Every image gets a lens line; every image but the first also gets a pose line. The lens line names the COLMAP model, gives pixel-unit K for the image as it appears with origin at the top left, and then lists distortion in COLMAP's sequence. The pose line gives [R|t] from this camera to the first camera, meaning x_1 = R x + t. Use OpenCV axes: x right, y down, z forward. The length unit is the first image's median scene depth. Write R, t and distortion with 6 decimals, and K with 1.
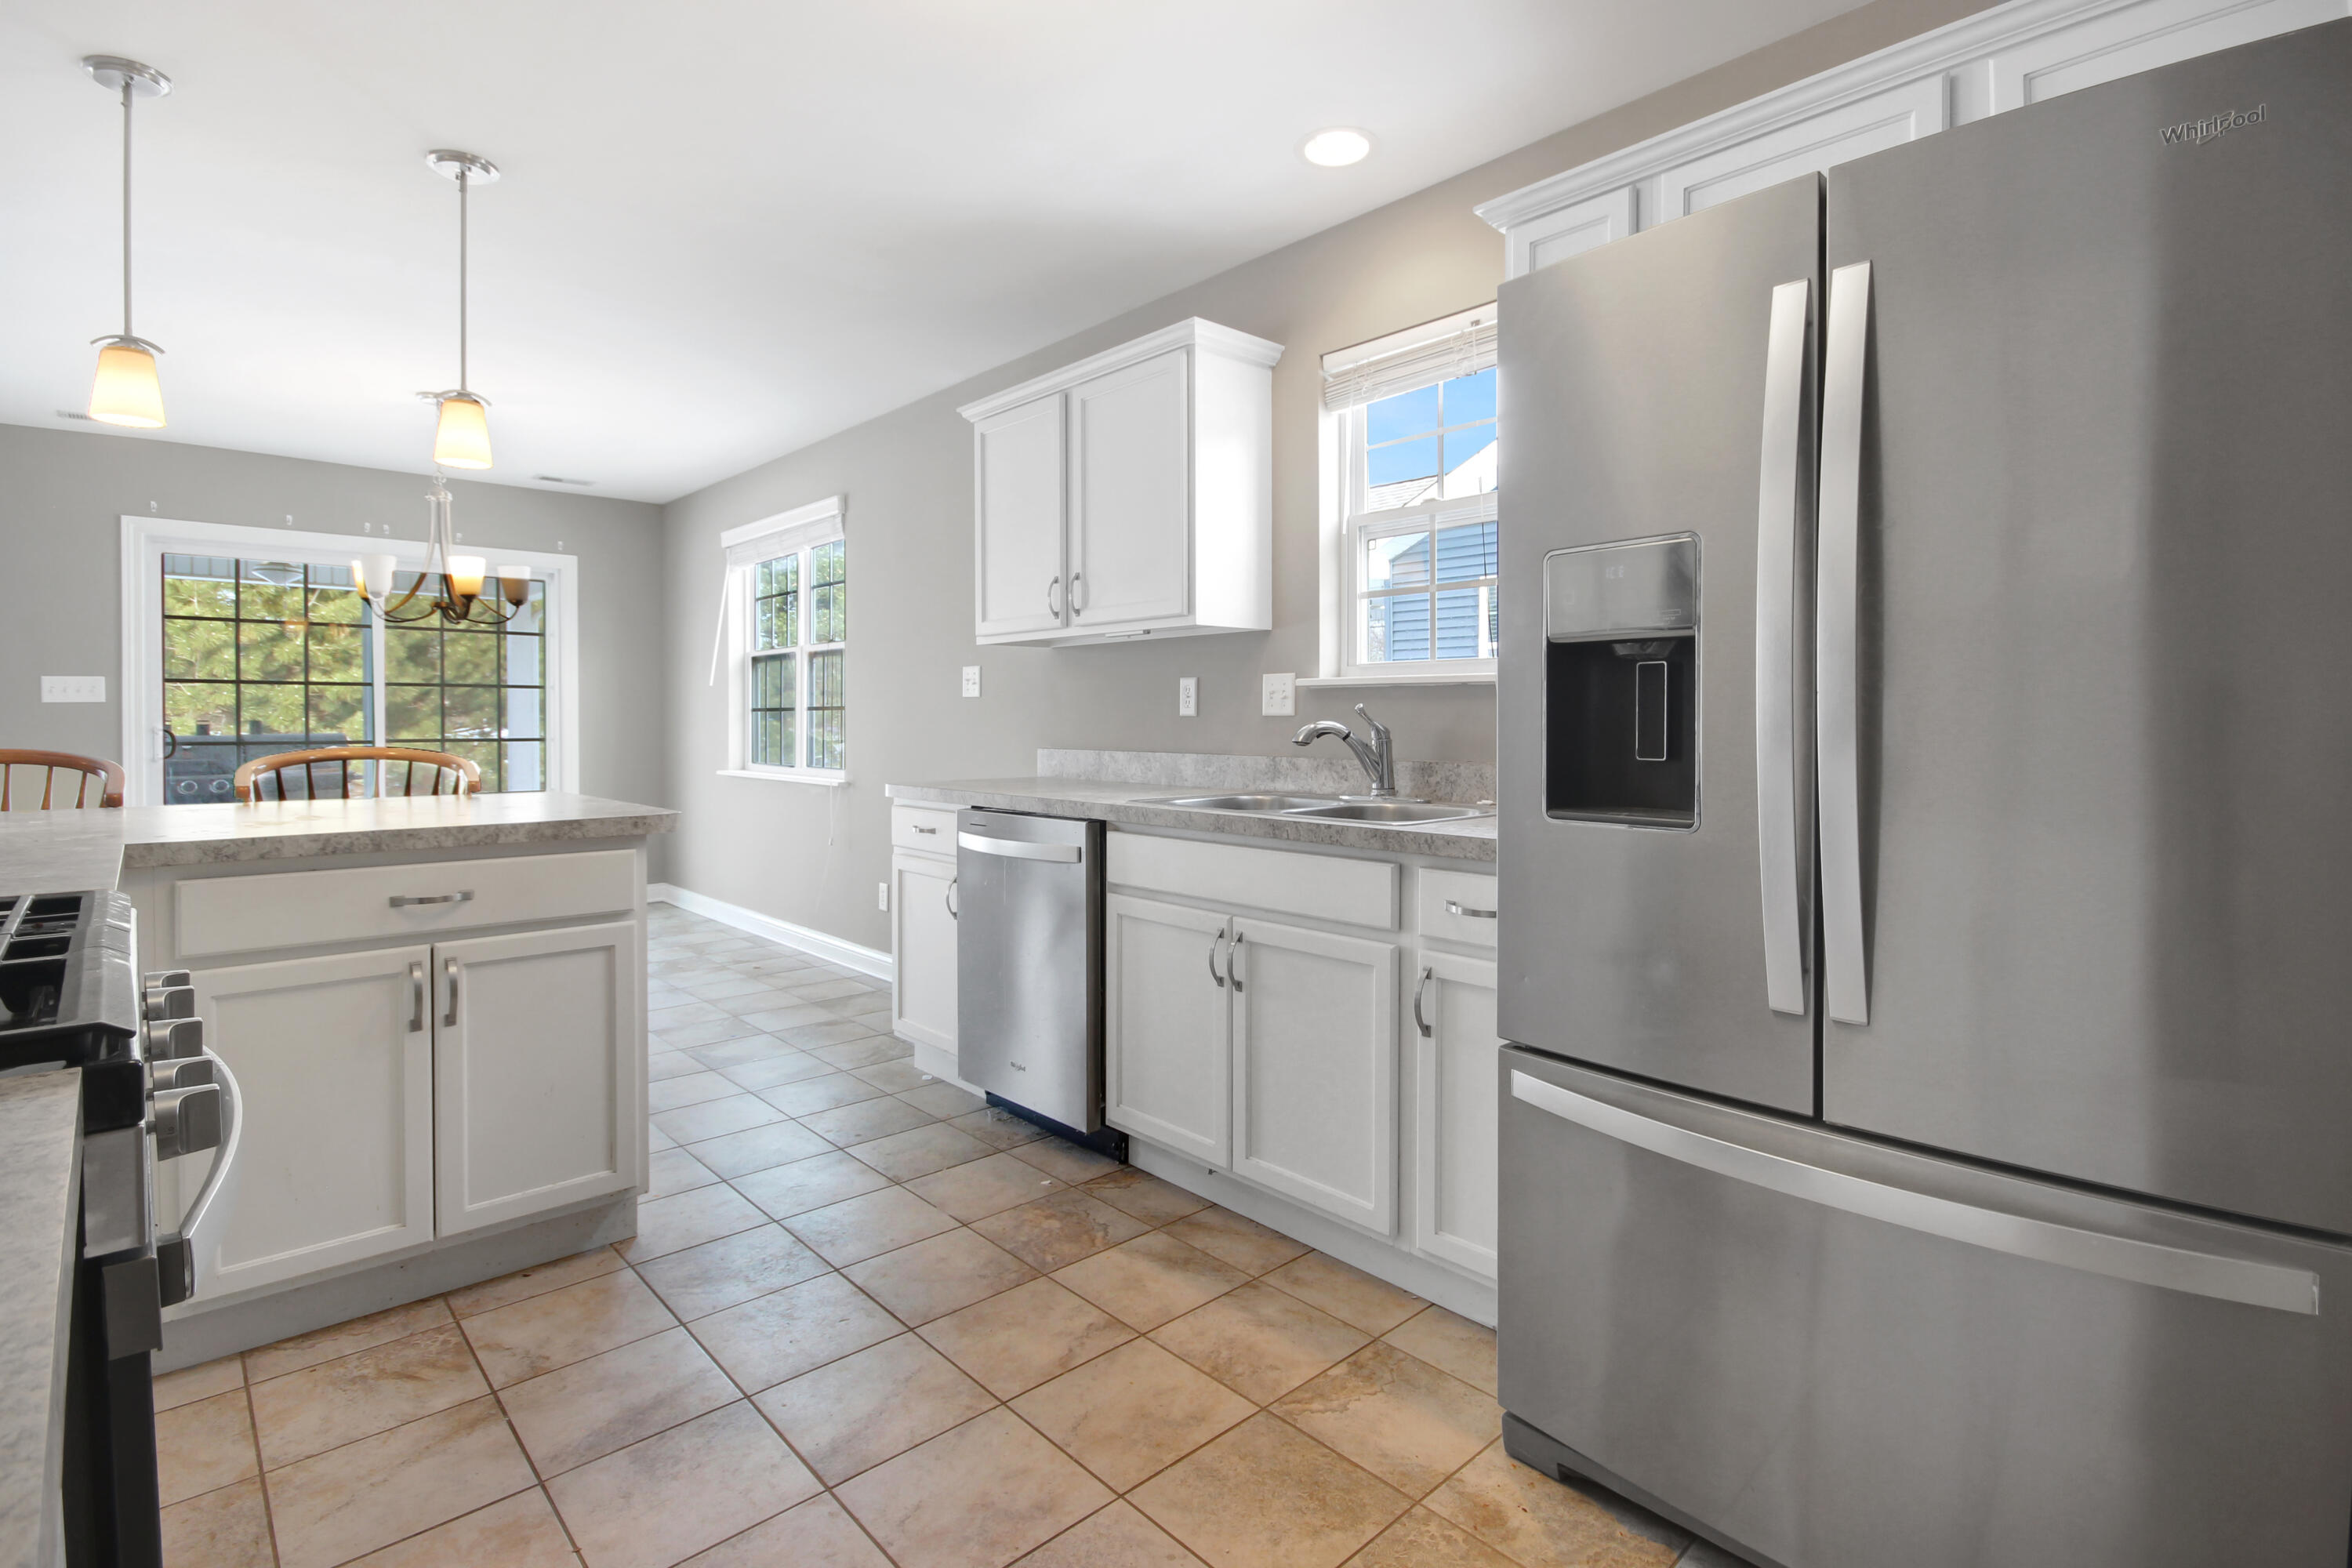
lens RADIAL K [[1130.8, 0, 1191.9], [0, 1130.8, 728.1], [0, 0, 1]] dist [0.000838, -0.000494]
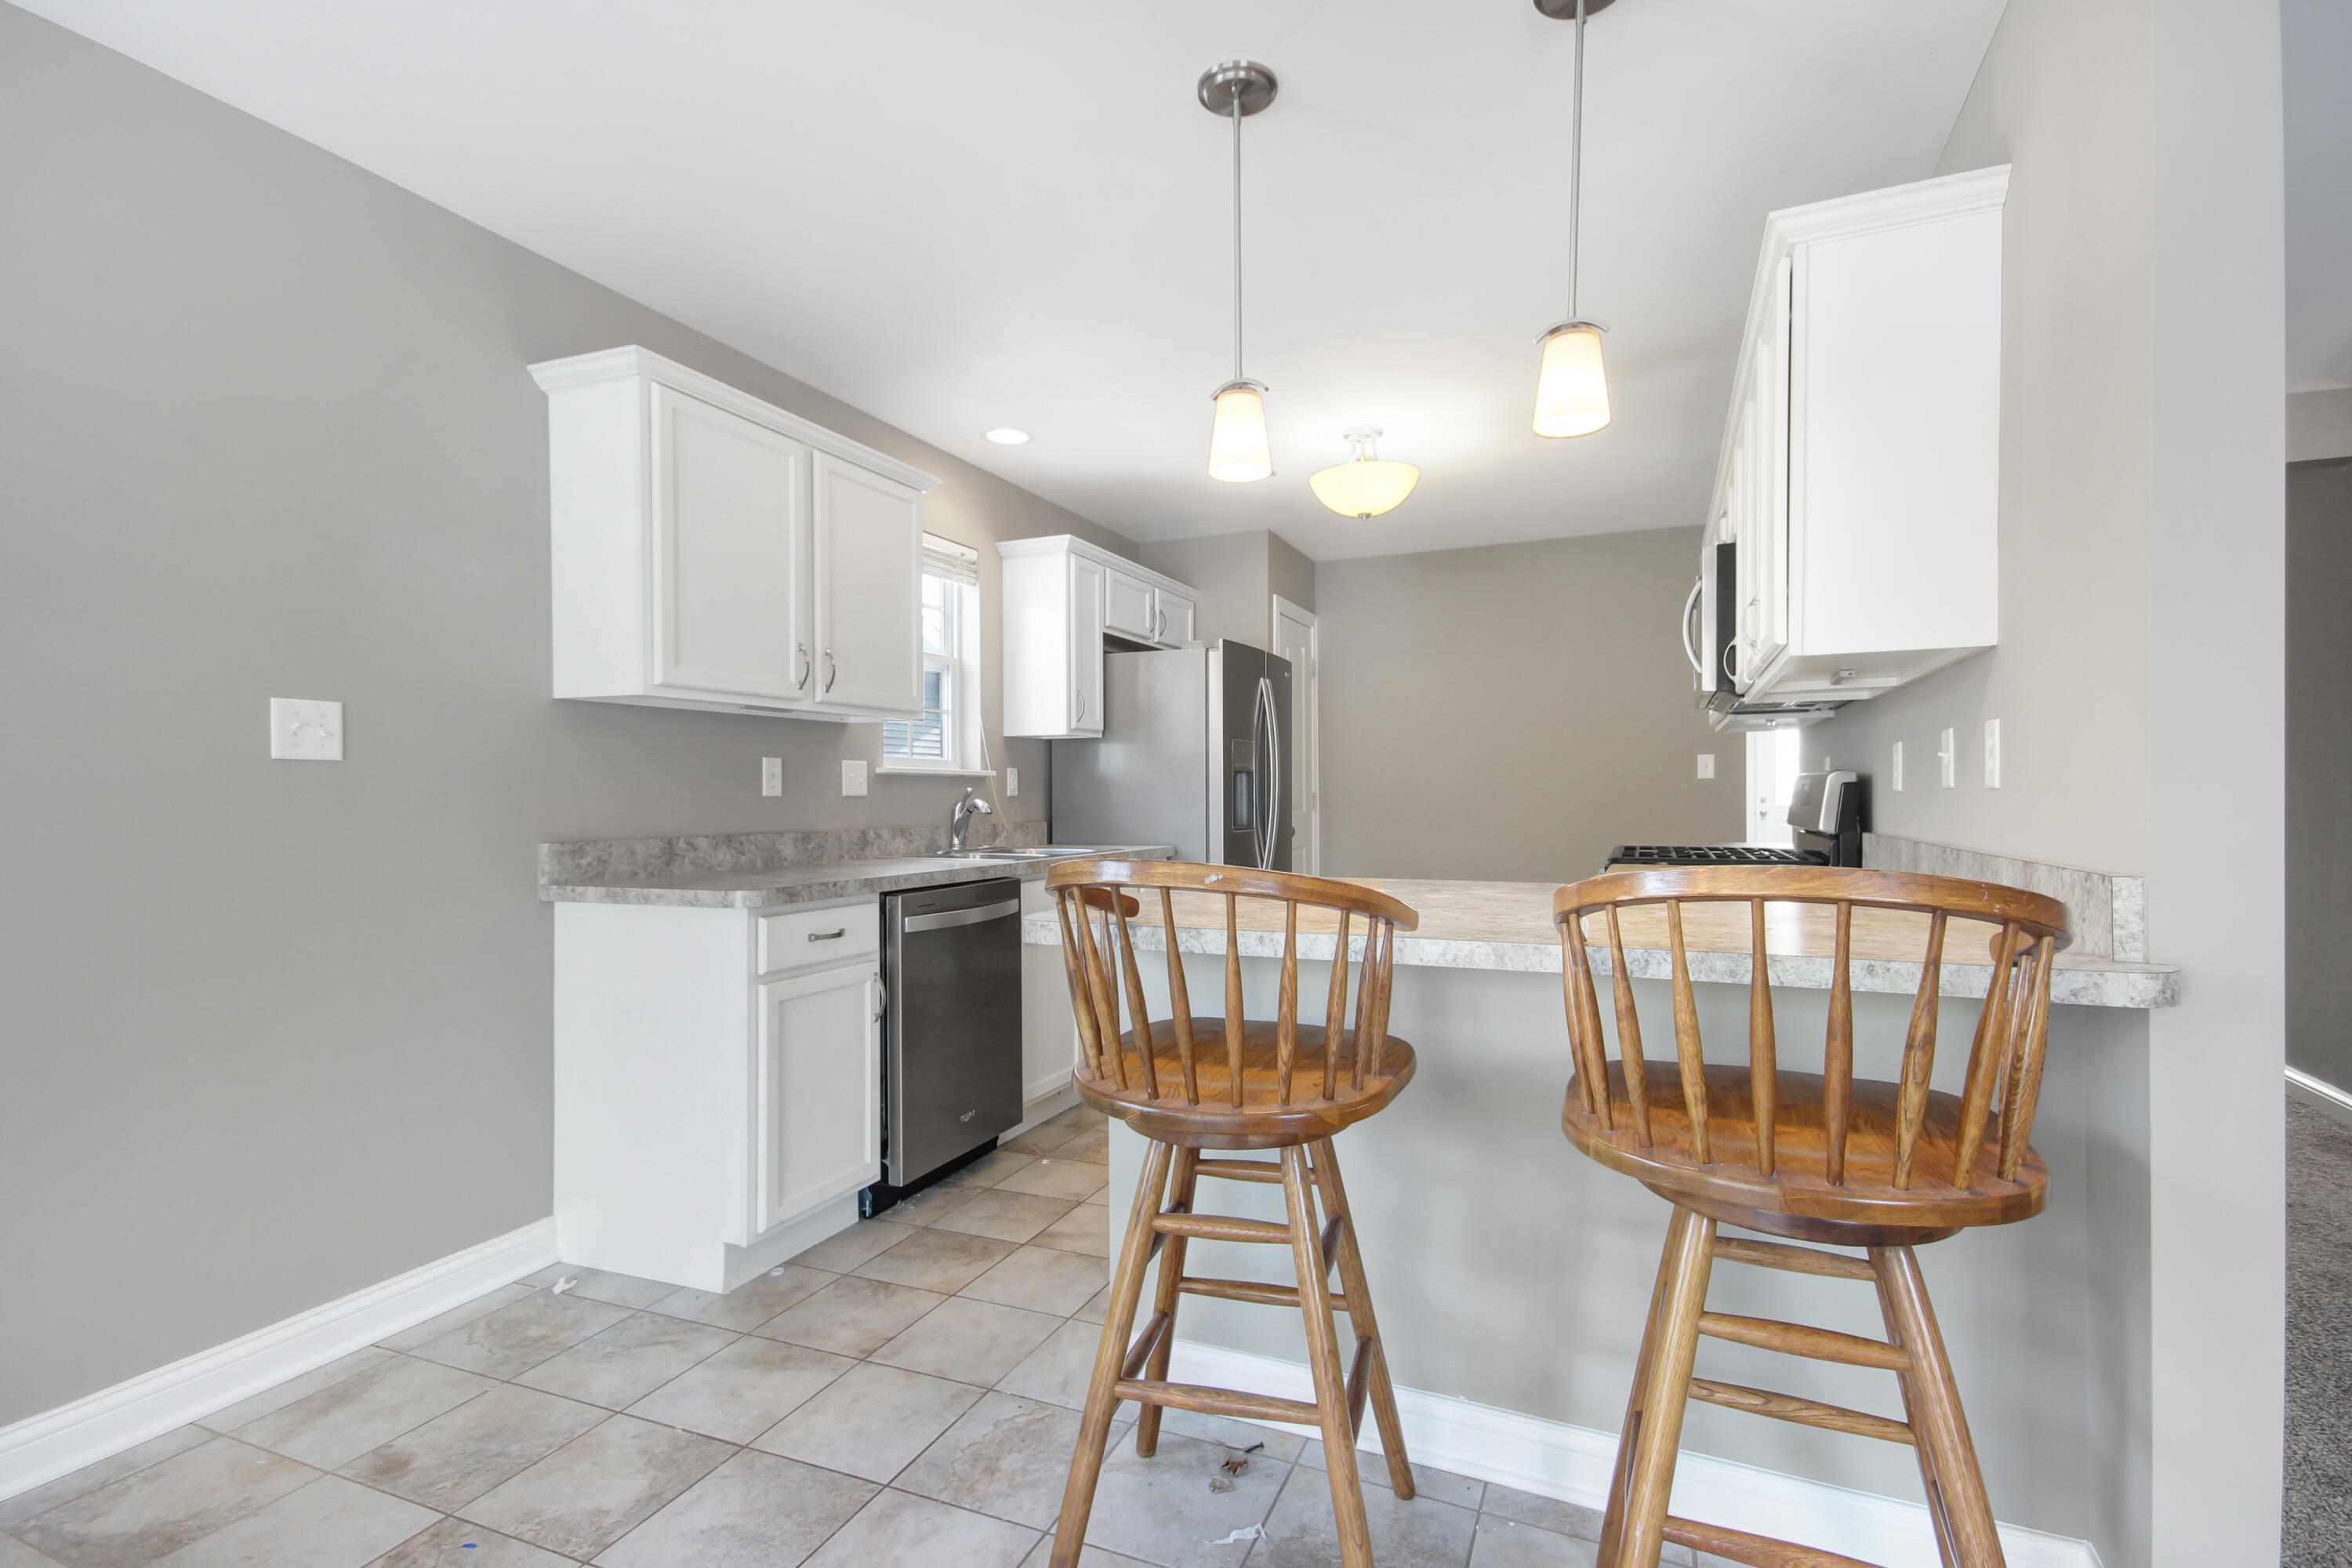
lens RADIAL K [[1130.8, 0, 1174.9], [0, 1130.8, 794.6], [0, 0, 1]] dist [0.000838, -0.000494]
pose [[-0.414175, 0.005570, 0.910180, -1.819455], [0.009982, 0.999949, -0.001578, -0.011839], [-0.910142, 0.008432, -0.414210, 1.872929]]
